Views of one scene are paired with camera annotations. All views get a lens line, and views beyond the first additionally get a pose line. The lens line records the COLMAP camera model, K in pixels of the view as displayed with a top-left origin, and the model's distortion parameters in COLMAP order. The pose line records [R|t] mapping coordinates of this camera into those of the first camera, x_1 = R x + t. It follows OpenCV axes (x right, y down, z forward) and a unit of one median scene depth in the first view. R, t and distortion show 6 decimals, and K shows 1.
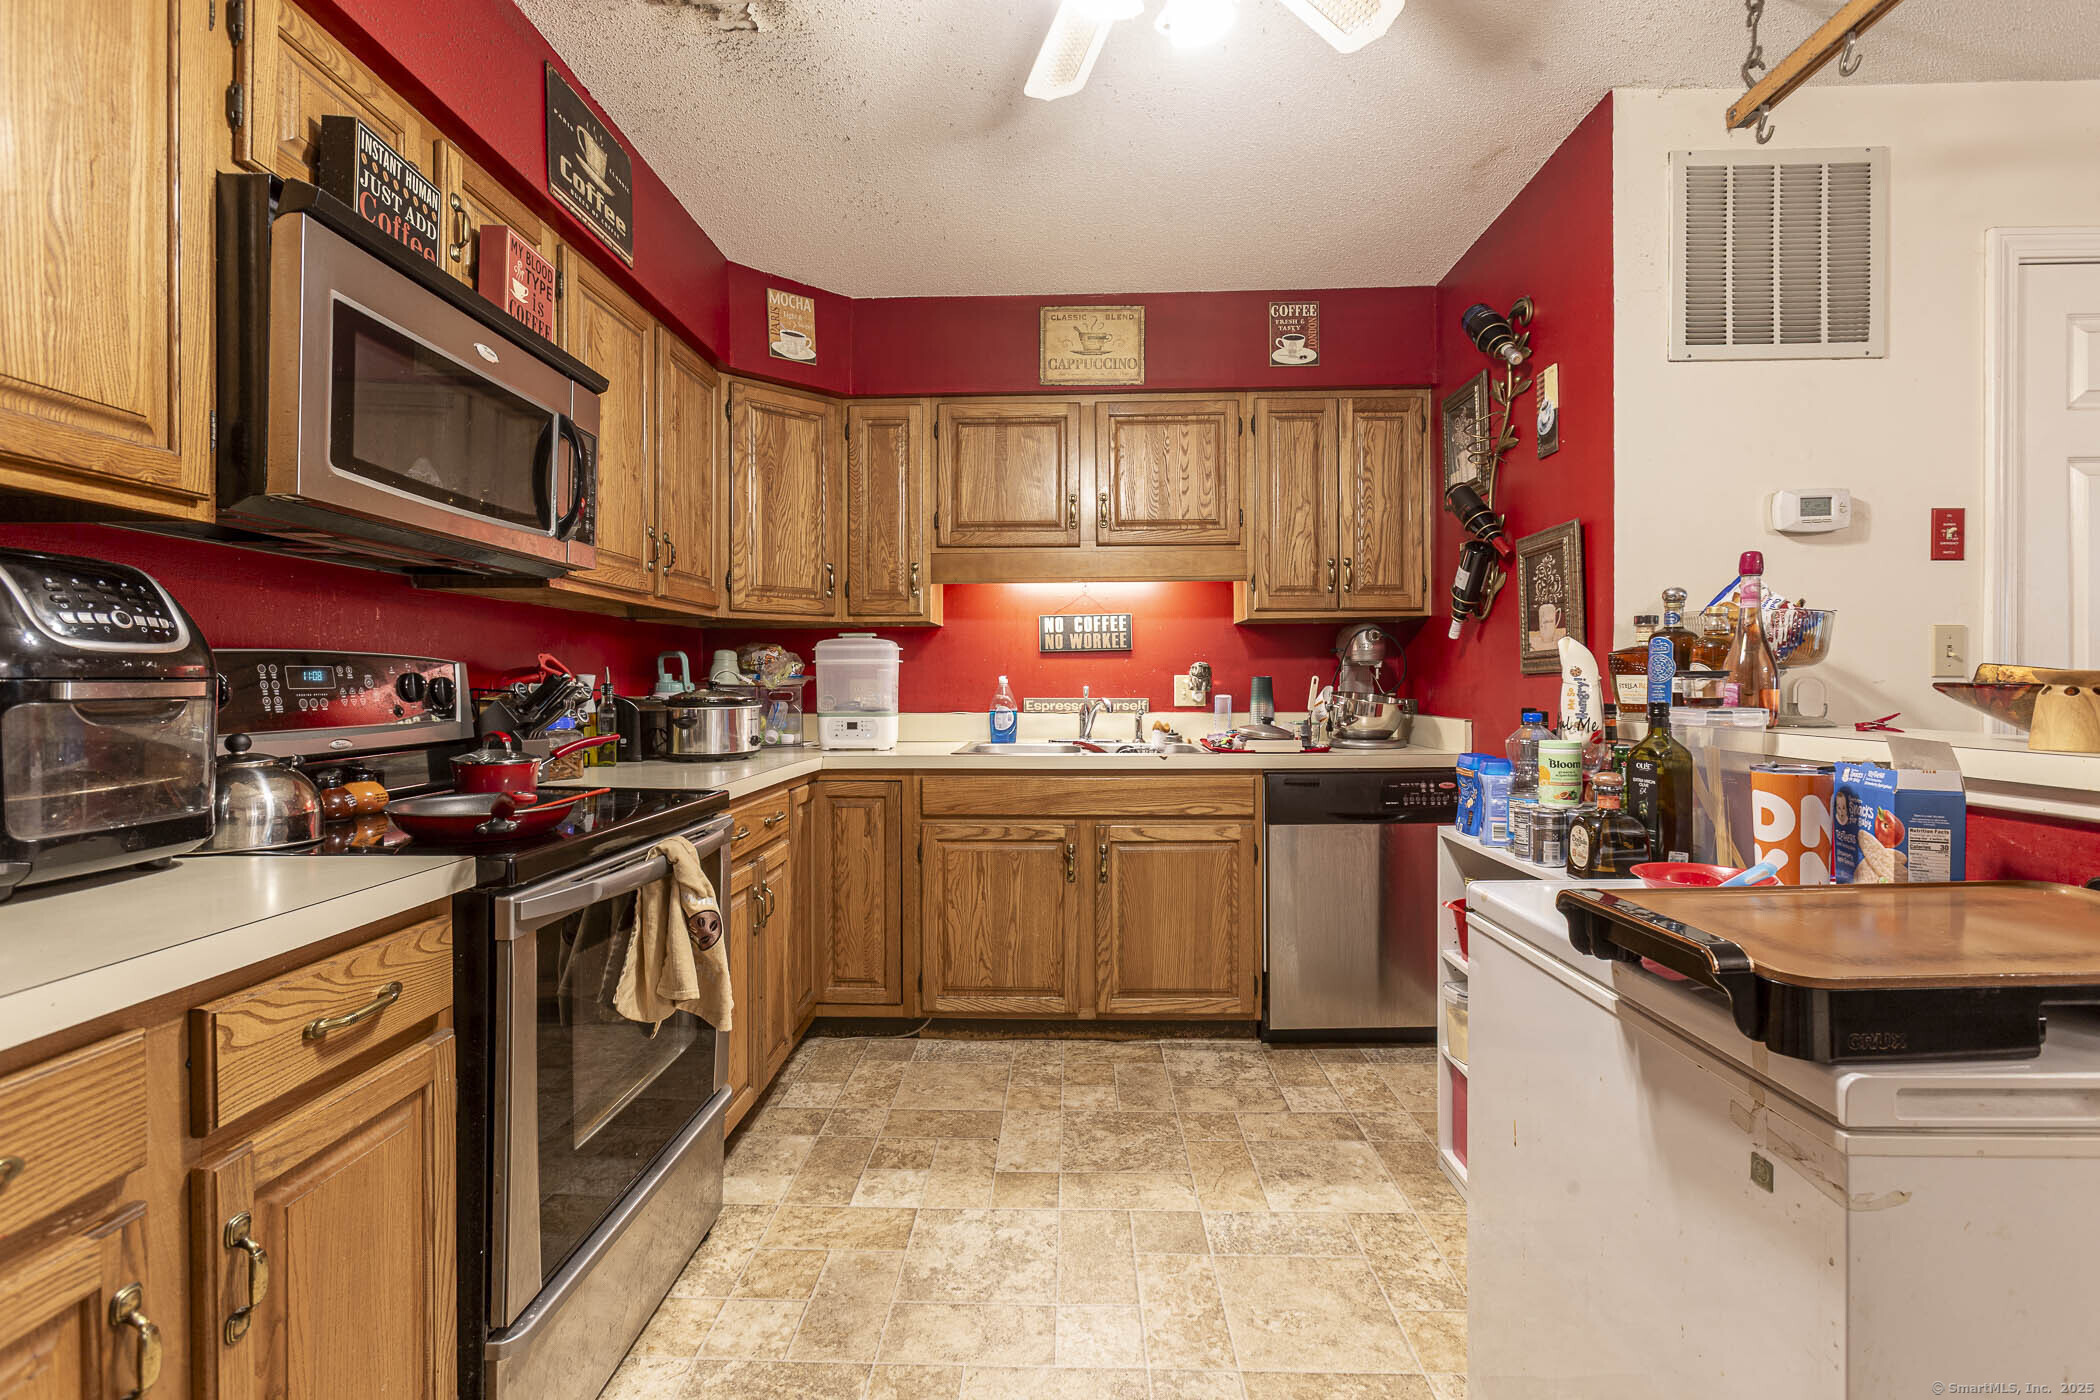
lens RADIAL K [[935.4, 0, 1053.1], [0, 935.4, 687.2], [0, 0, 1]] dist [-0.026649, 0.016193]
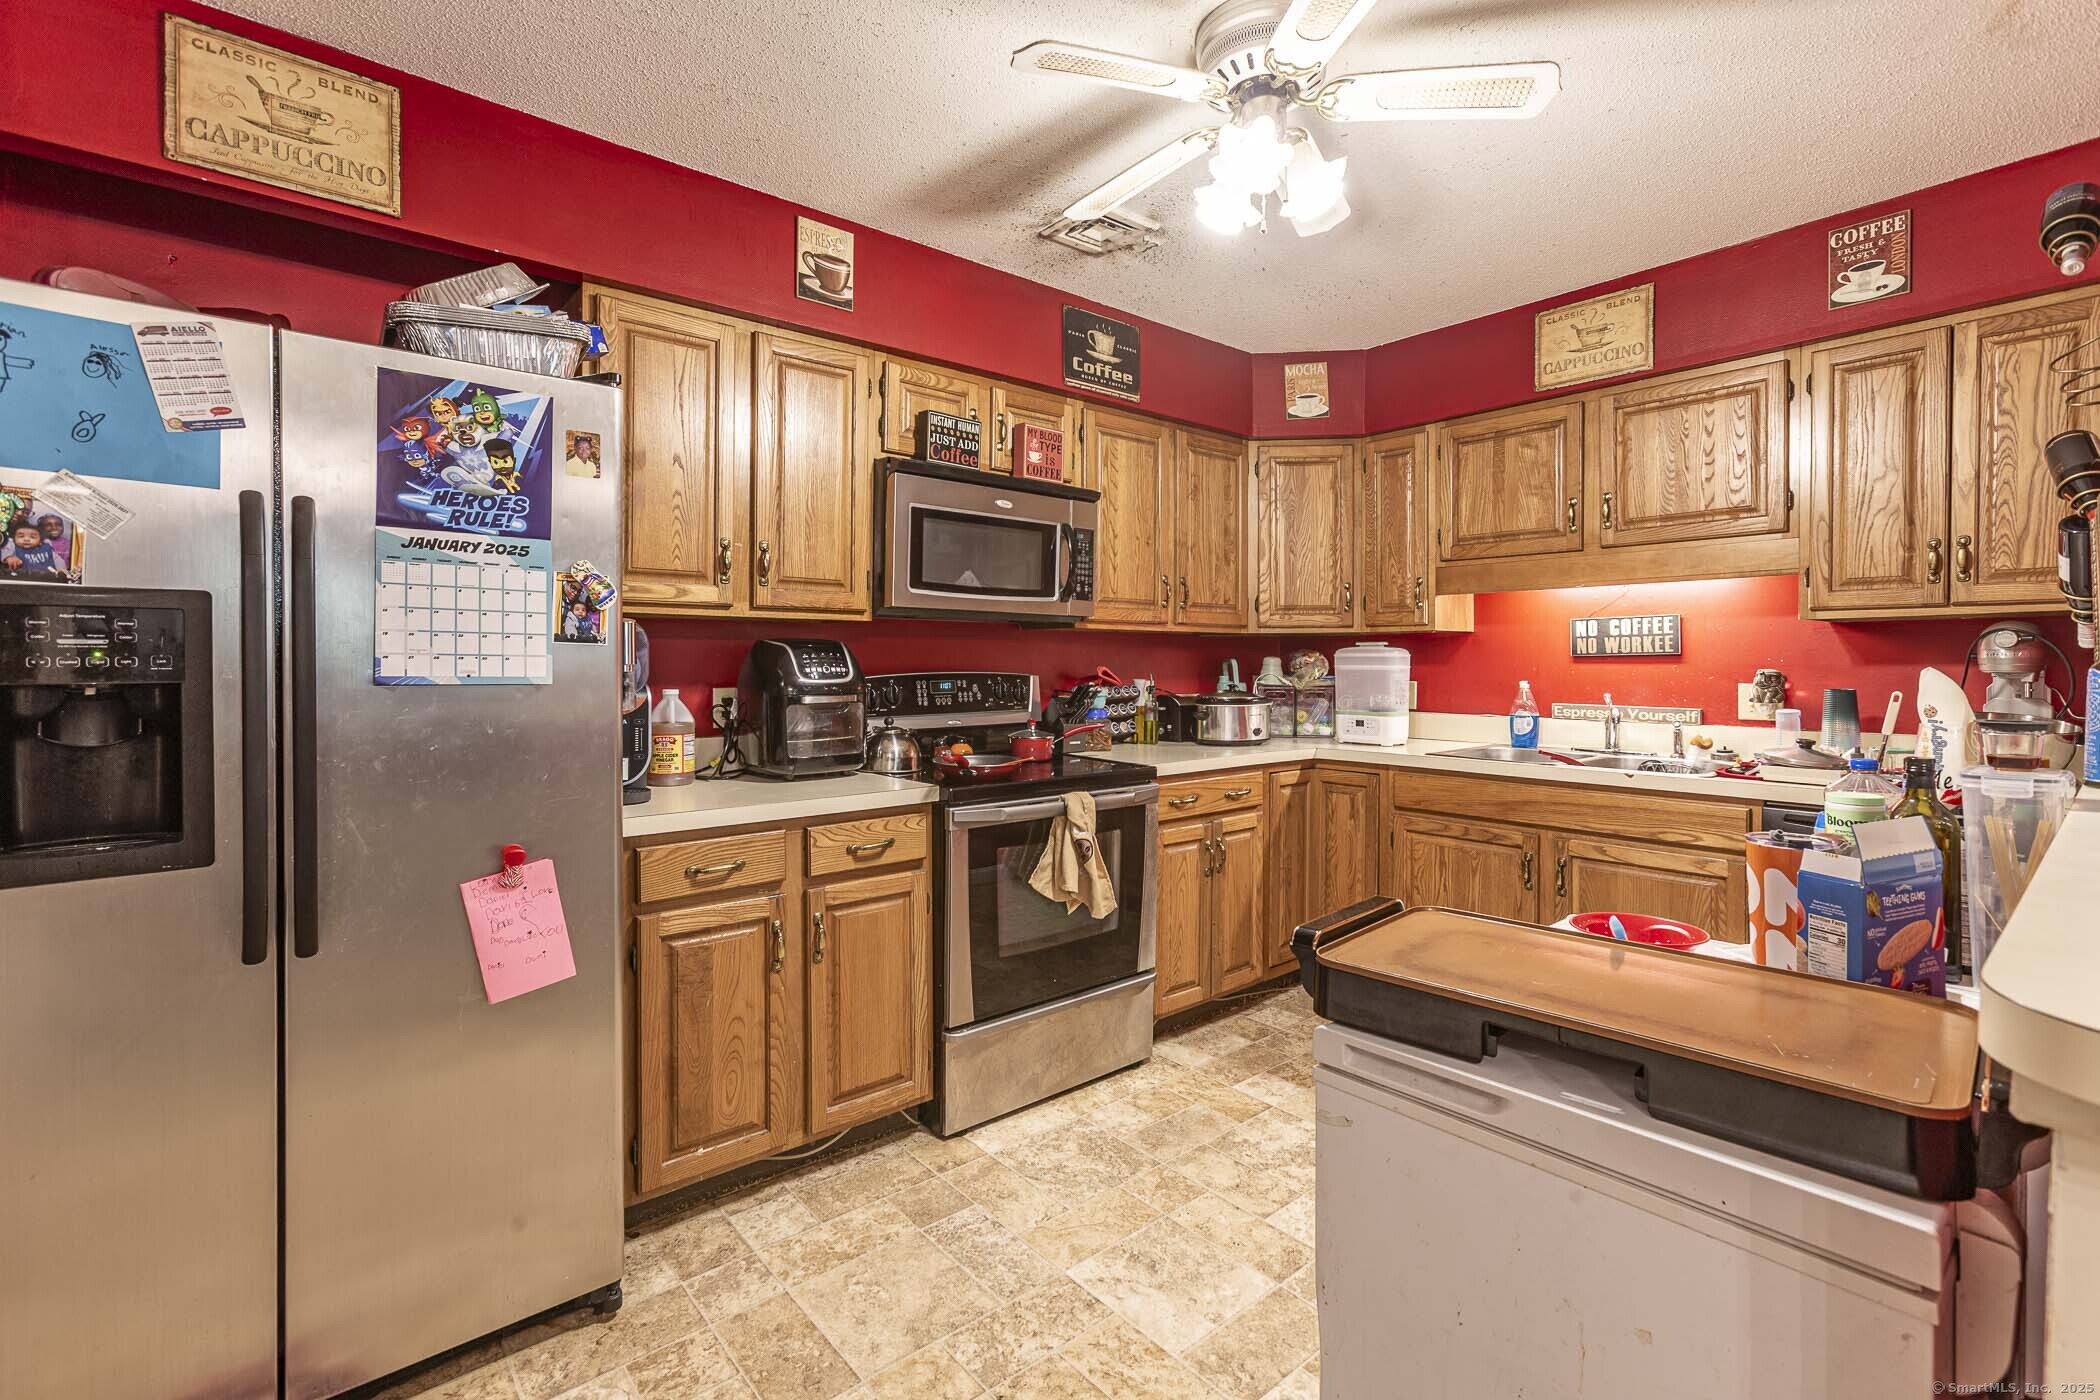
lens RADIAL K [[937.2, 0, 1033.2], [0, 937.2, 665.0], [0, 0, 1]] dist [0.001522, 0.000762]
pose [[0.657919, 0.006618, -0.753060, 0.419300], [-0.005954, 0.999976, 0.003587, -0.034540], [0.753065, 0.002124, 0.657943, -0.070313]]
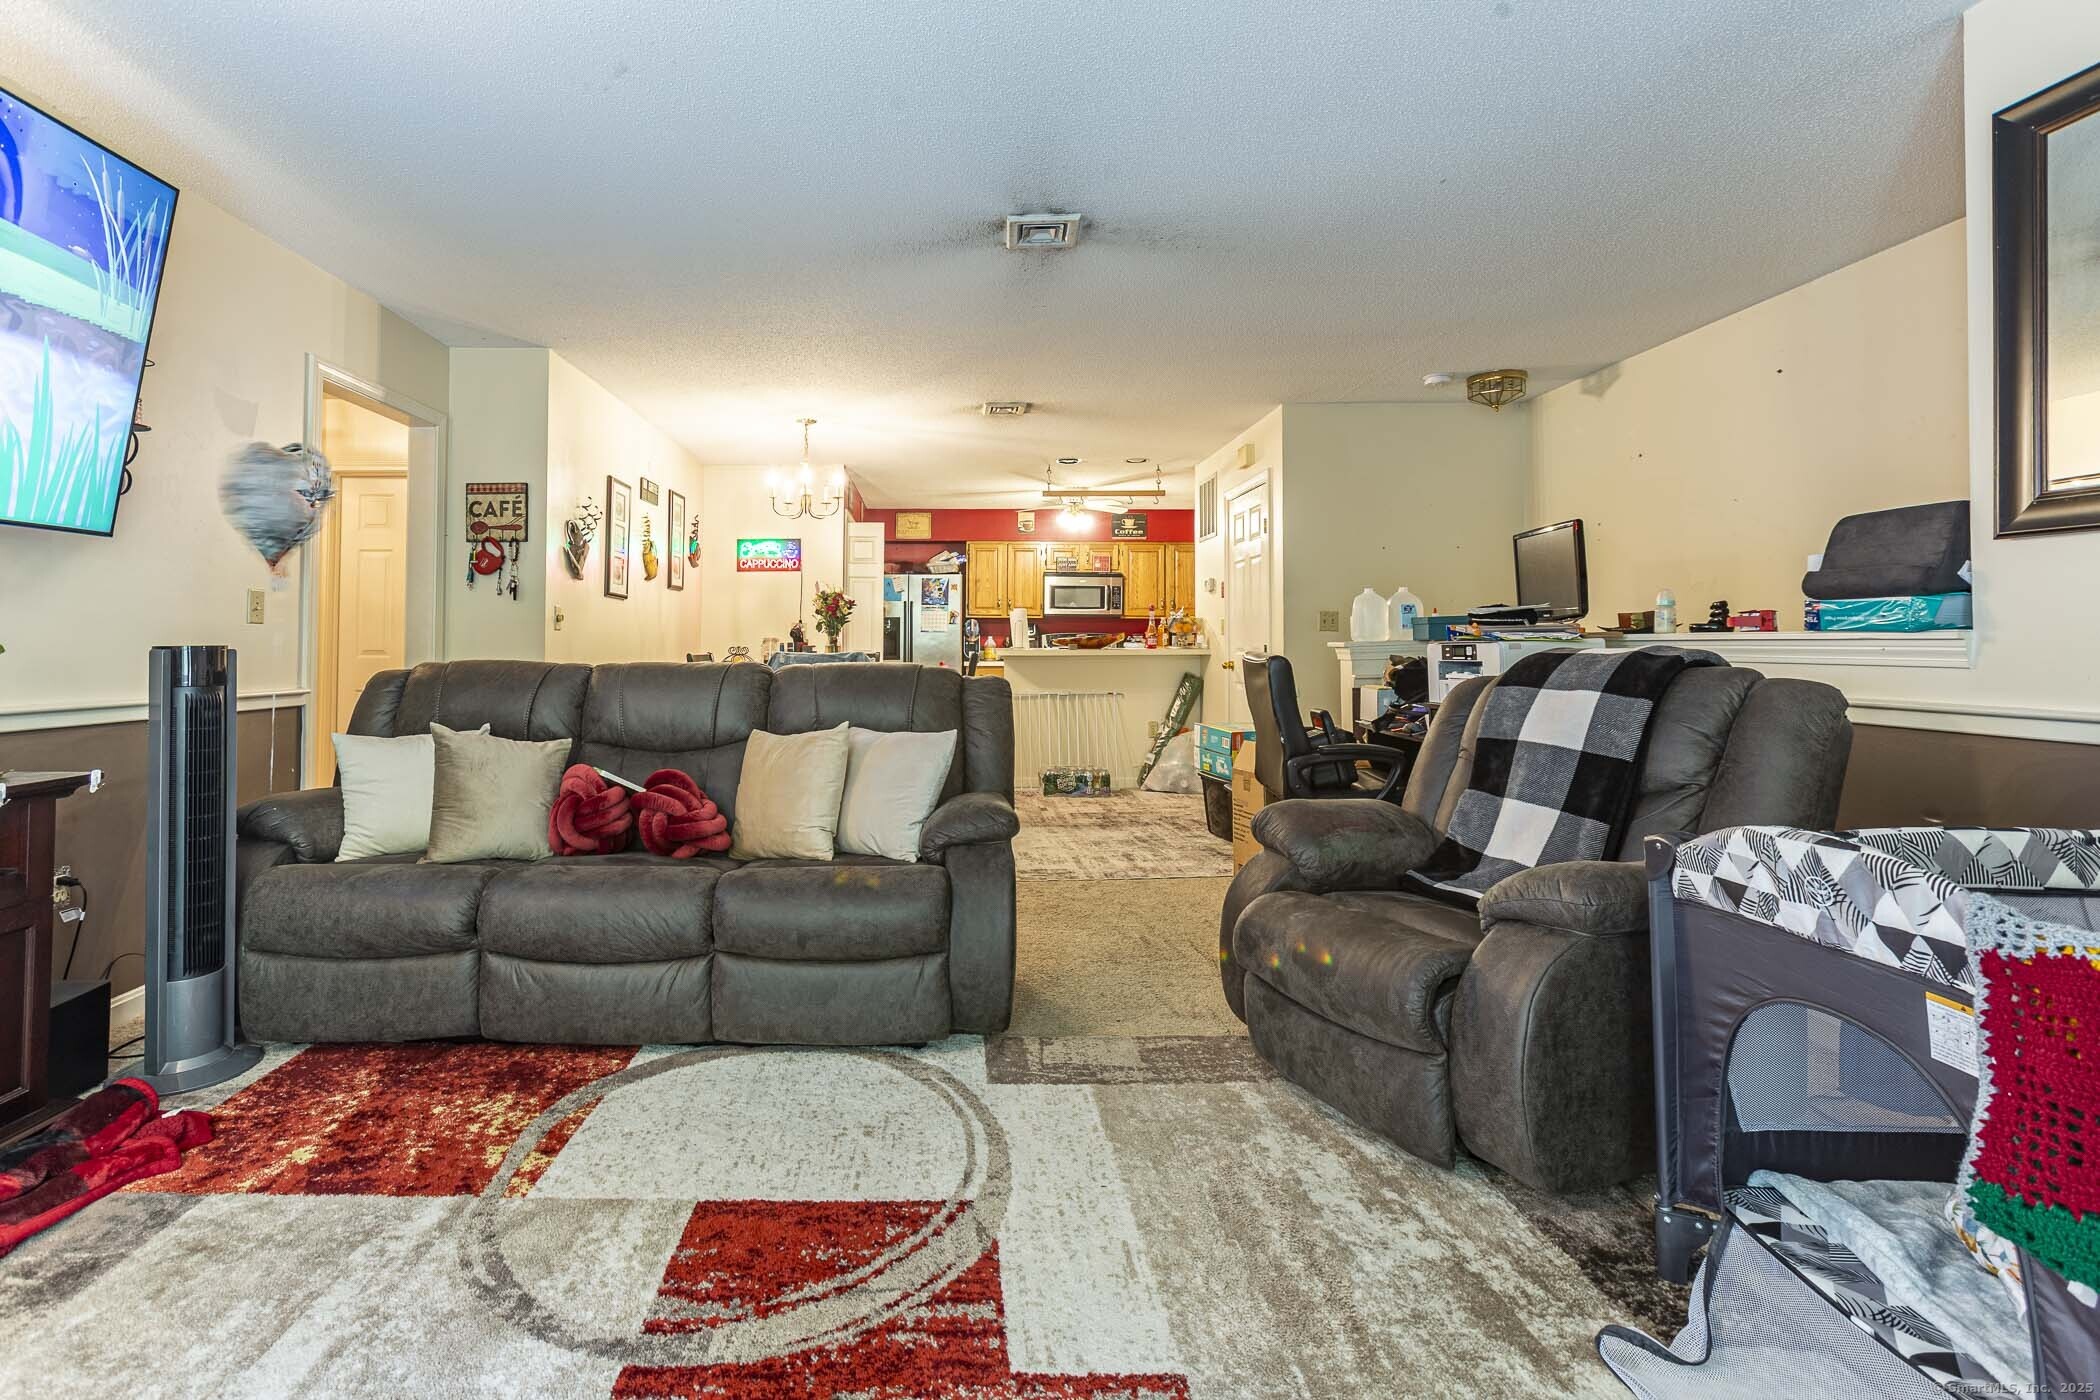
lens RADIAL K [[961.0, 0, 920.7], [0, 961.0, 635.3], [0, 0, 1]] dist [0.000488, 0.000710]
pose [[-0.003346, -0.011634, -0.999927, 2.940975], [-0.006367, 0.999912, -0.011613, 0.028155], [0.999974, 0.006328, -0.003420, 0.006318]]
